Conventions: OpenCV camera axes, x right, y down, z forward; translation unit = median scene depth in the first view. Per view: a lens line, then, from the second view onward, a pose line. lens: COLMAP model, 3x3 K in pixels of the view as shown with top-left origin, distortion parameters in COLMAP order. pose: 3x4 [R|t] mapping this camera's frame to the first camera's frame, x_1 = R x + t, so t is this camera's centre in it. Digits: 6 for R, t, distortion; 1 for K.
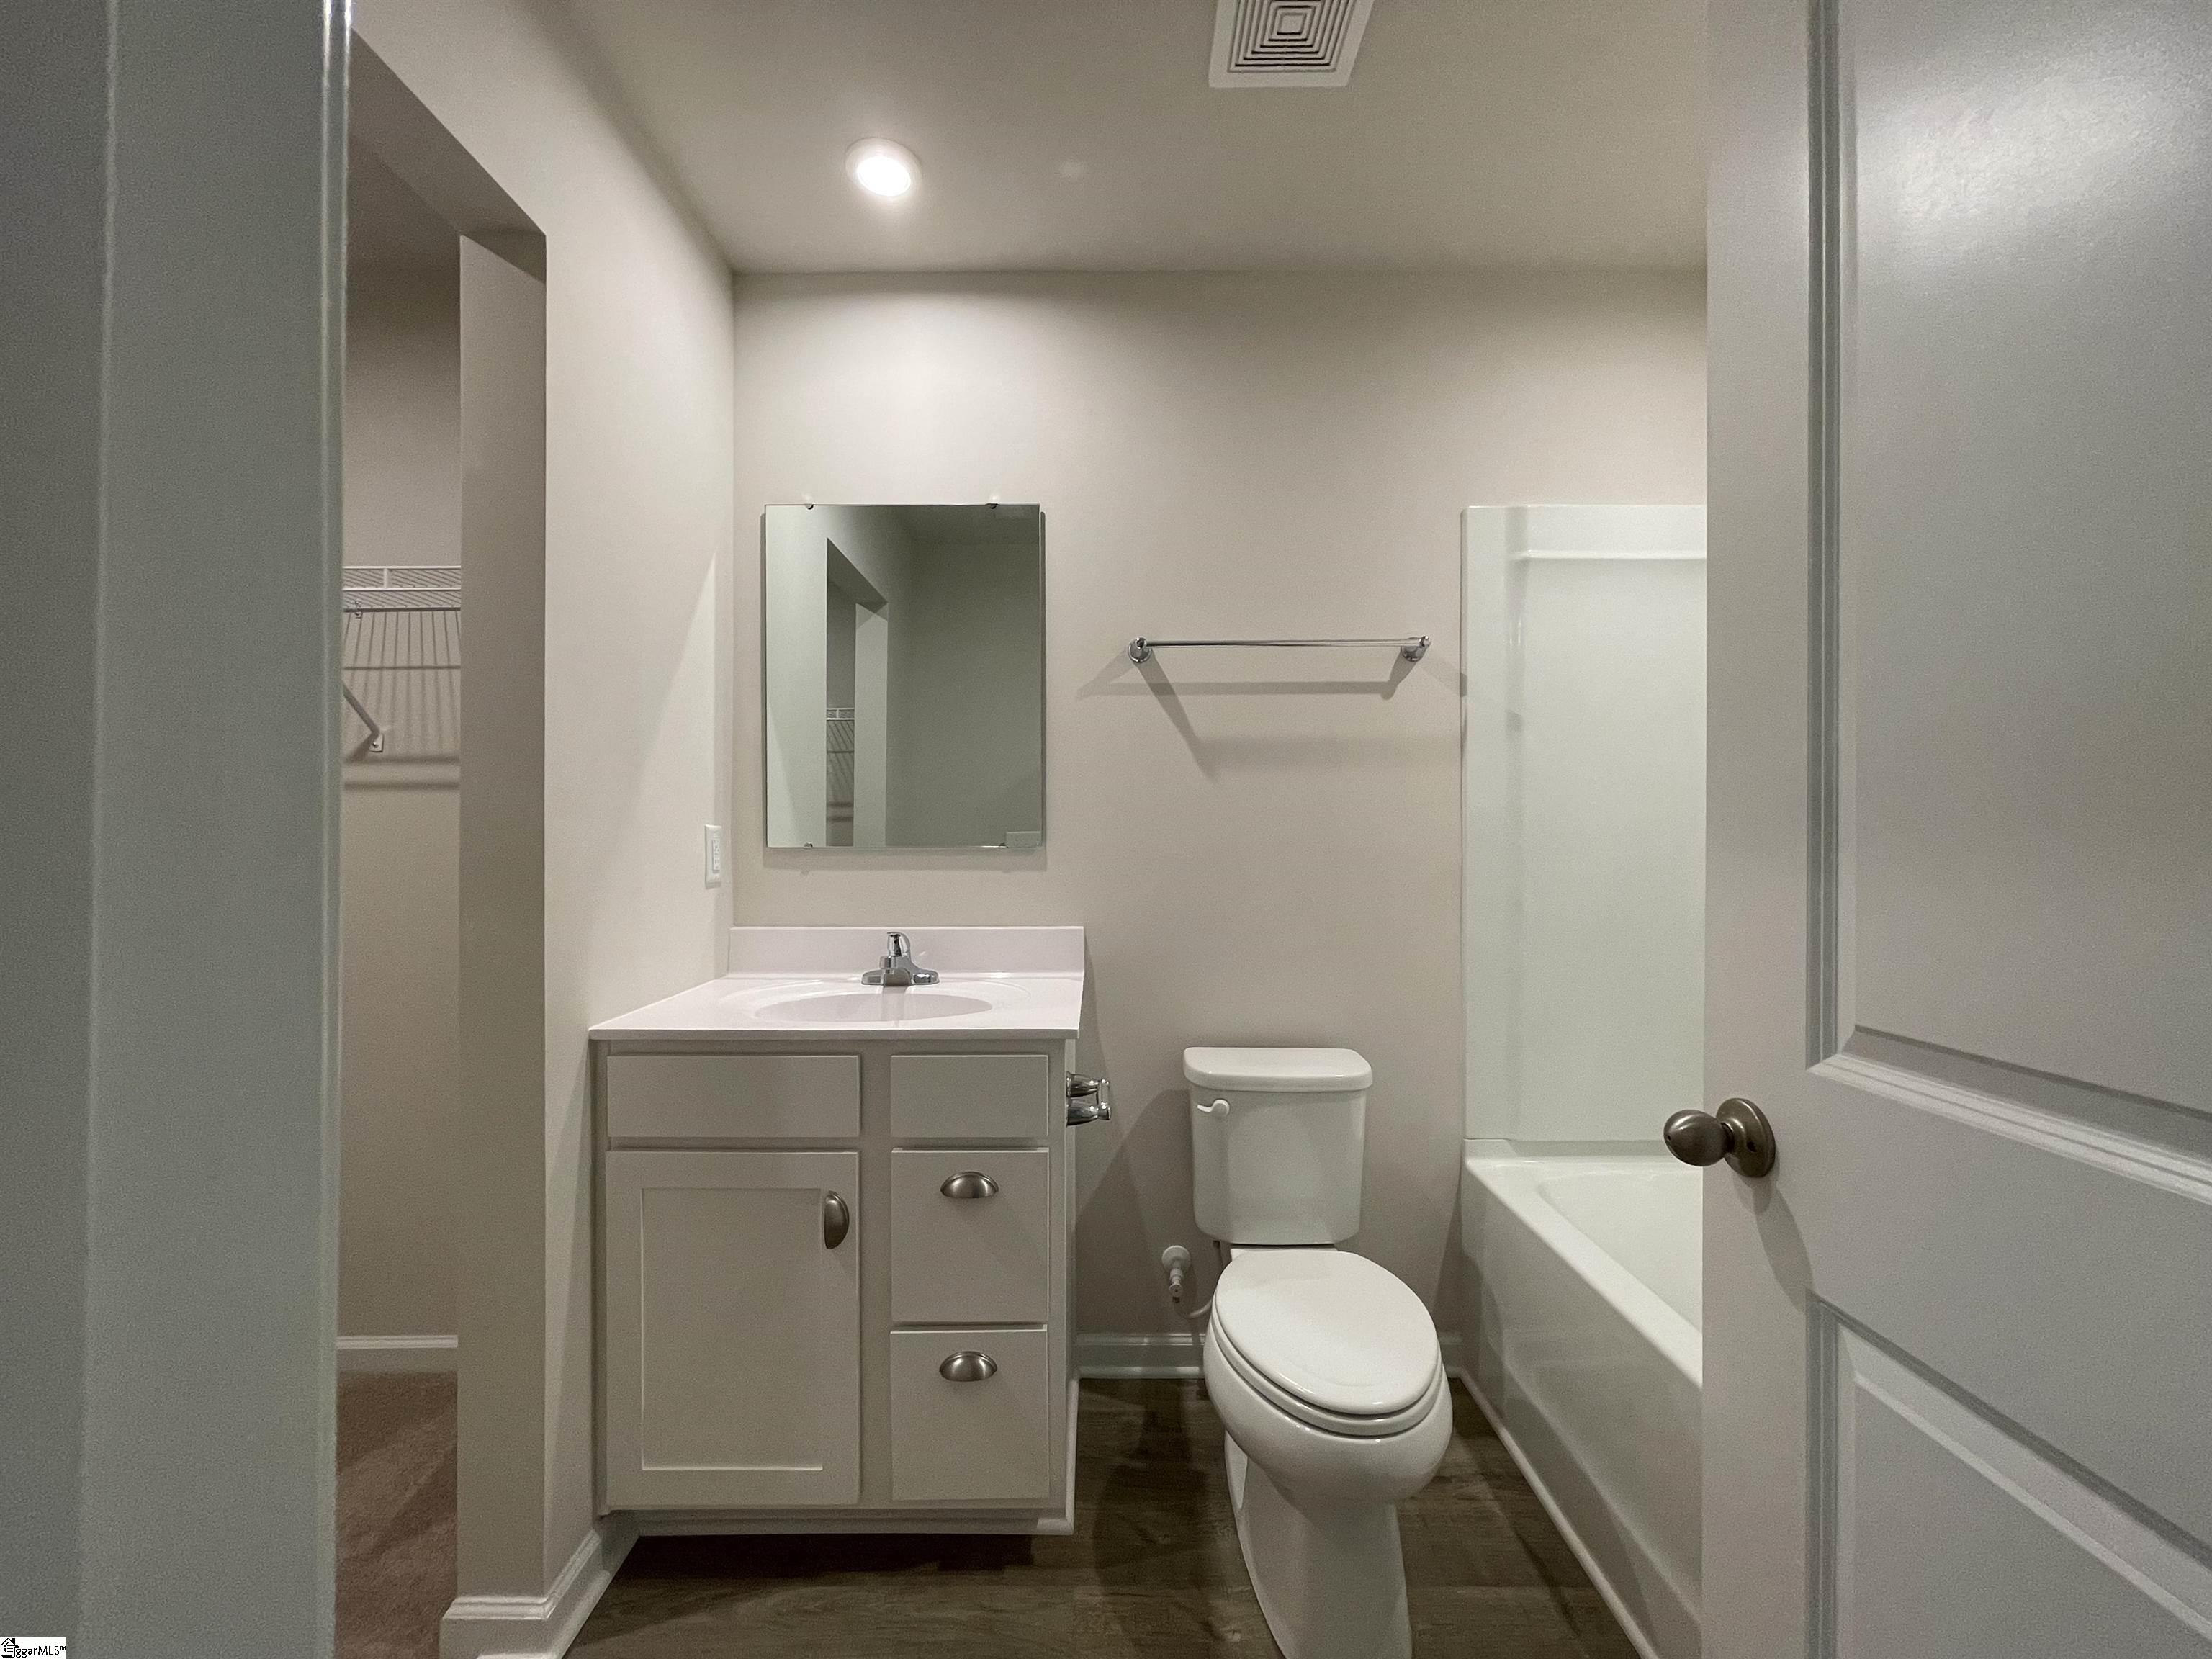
lens RADIAL K [[890.1, 0, 1114.1], [0, 890.1, 821.4], [0, 0, 1]] dist [-0.001885, 0.000871]
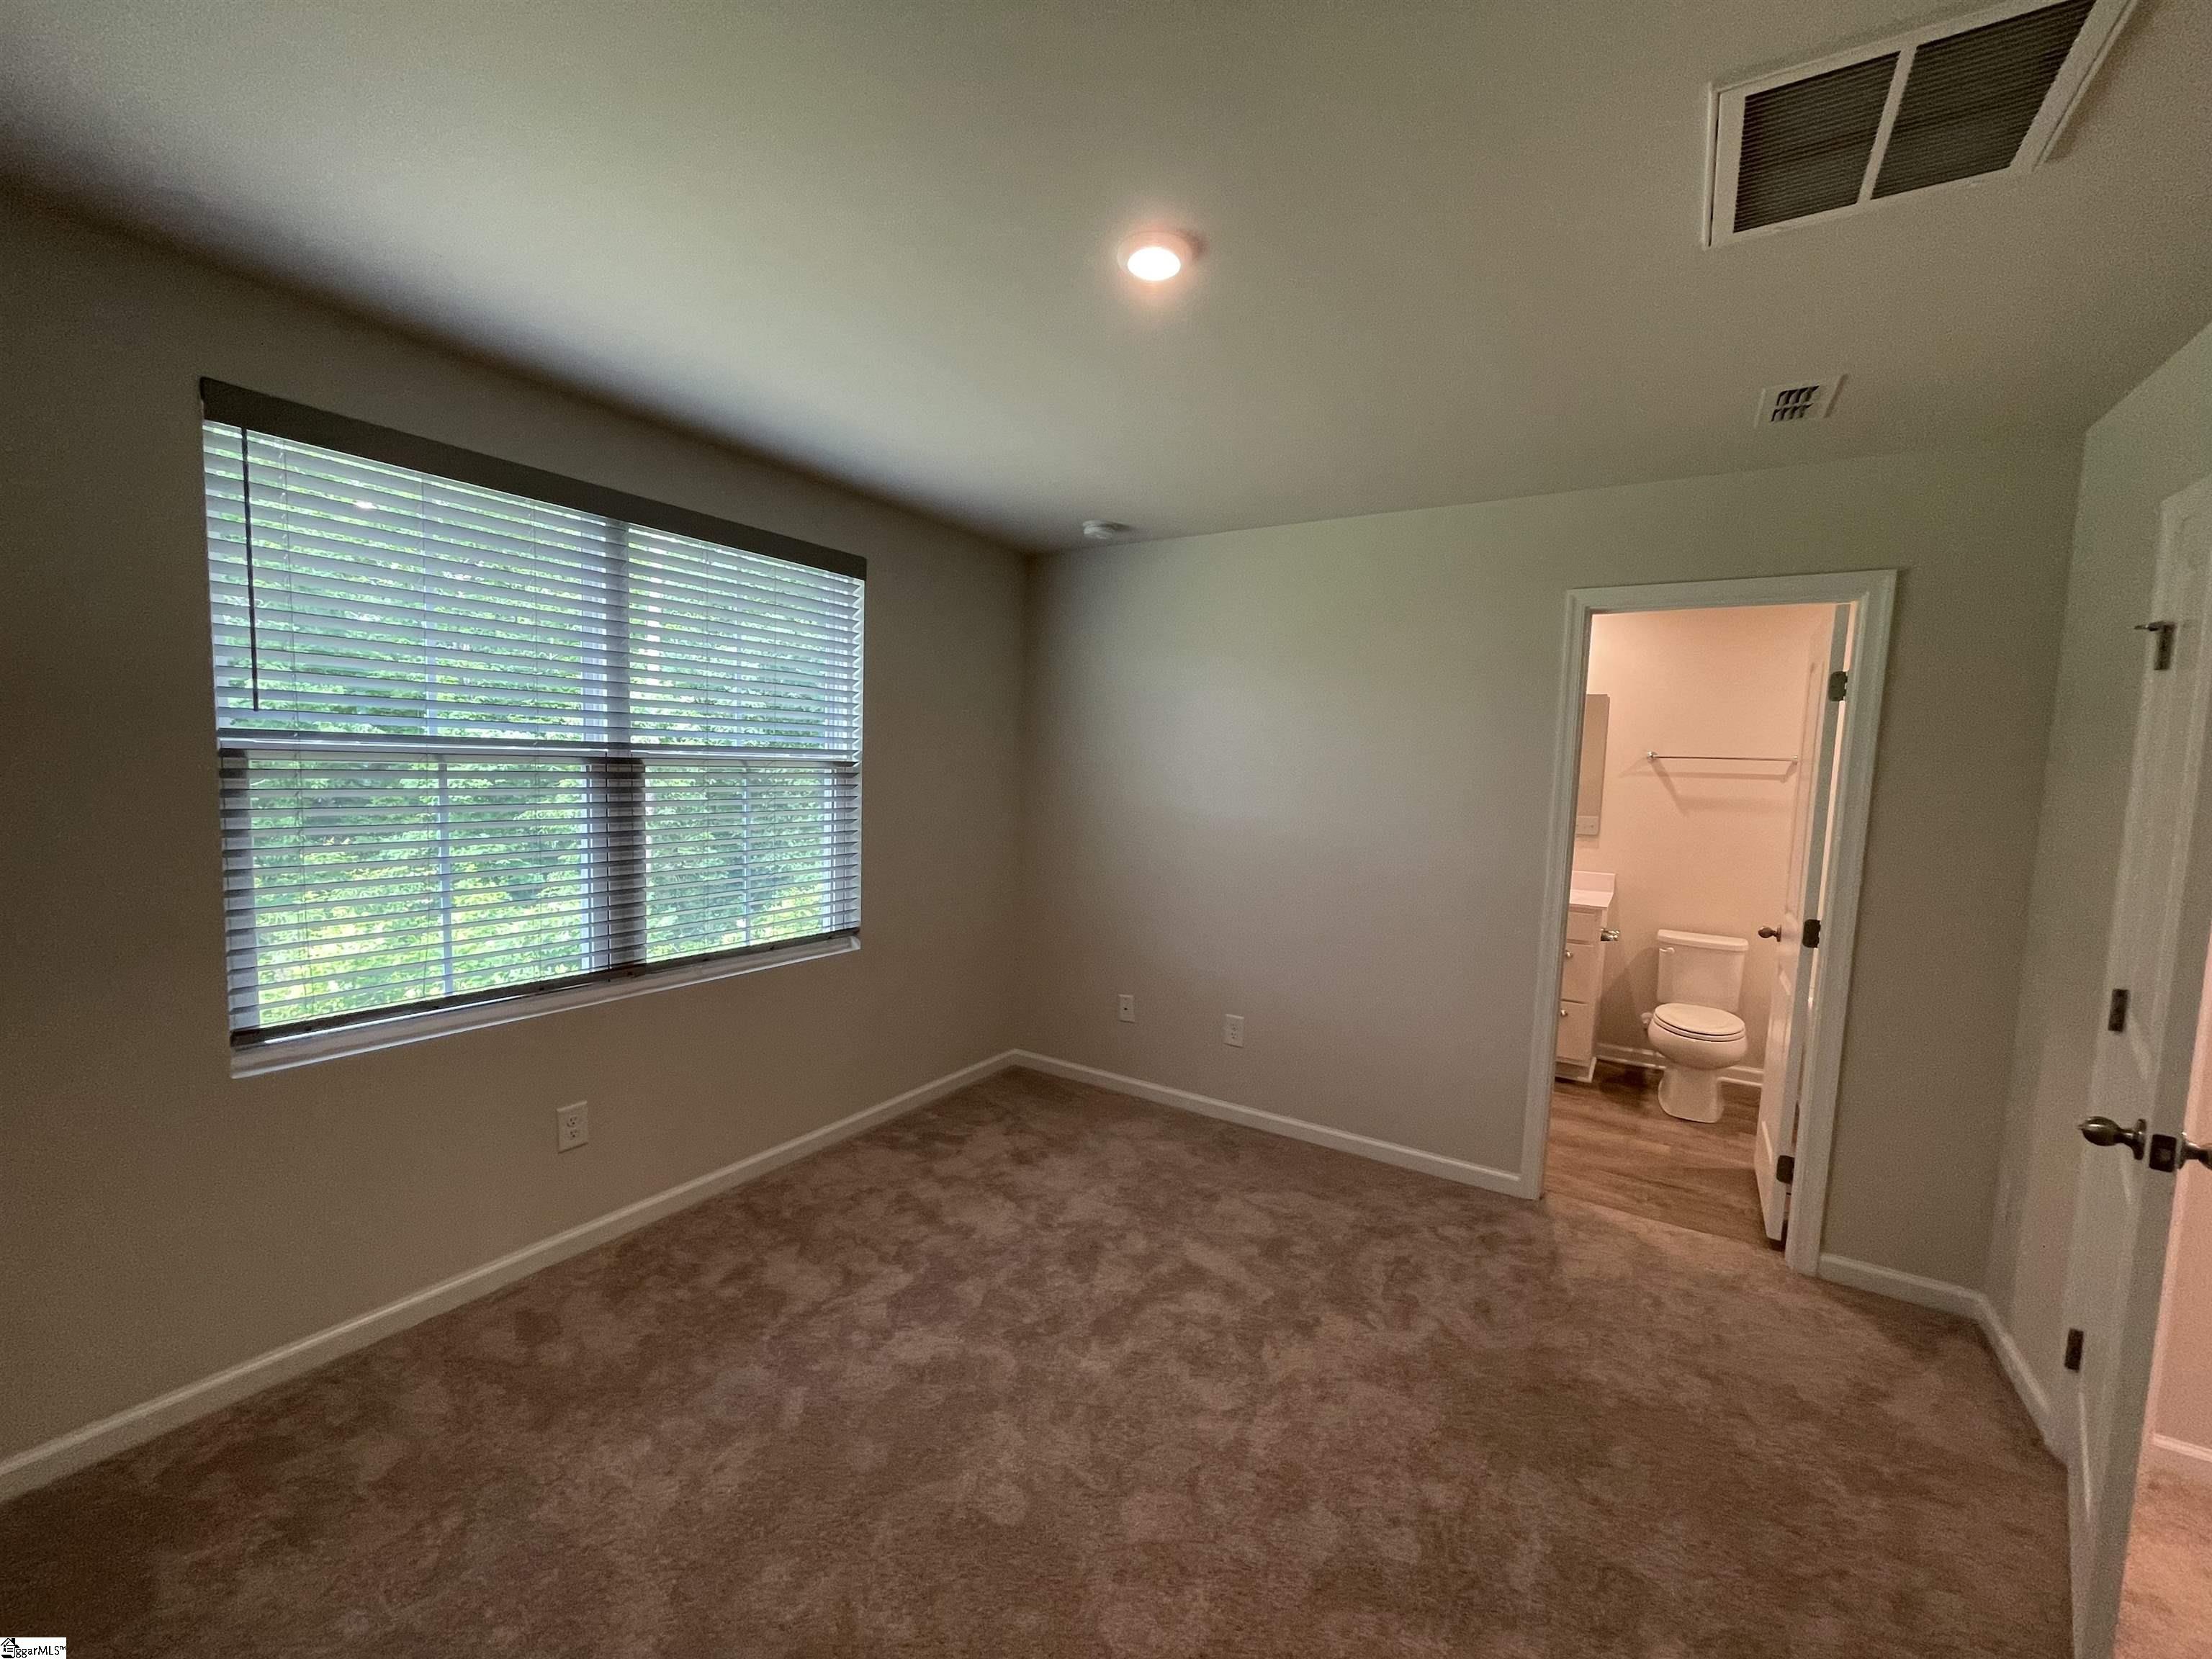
lens RADIAL K [[890.1, 0, 1111.1], [0, 890.1, 853.9], [0, 0, 1]] dist [-0.001885, 0.000871]
pose [[0.842689, 0.074126, -0.533274, 0.101569], [-0.028255, 0.995201, 0.093686, -0.129441], [0.537659, -0.063880, 0.840739, -1.810452]]
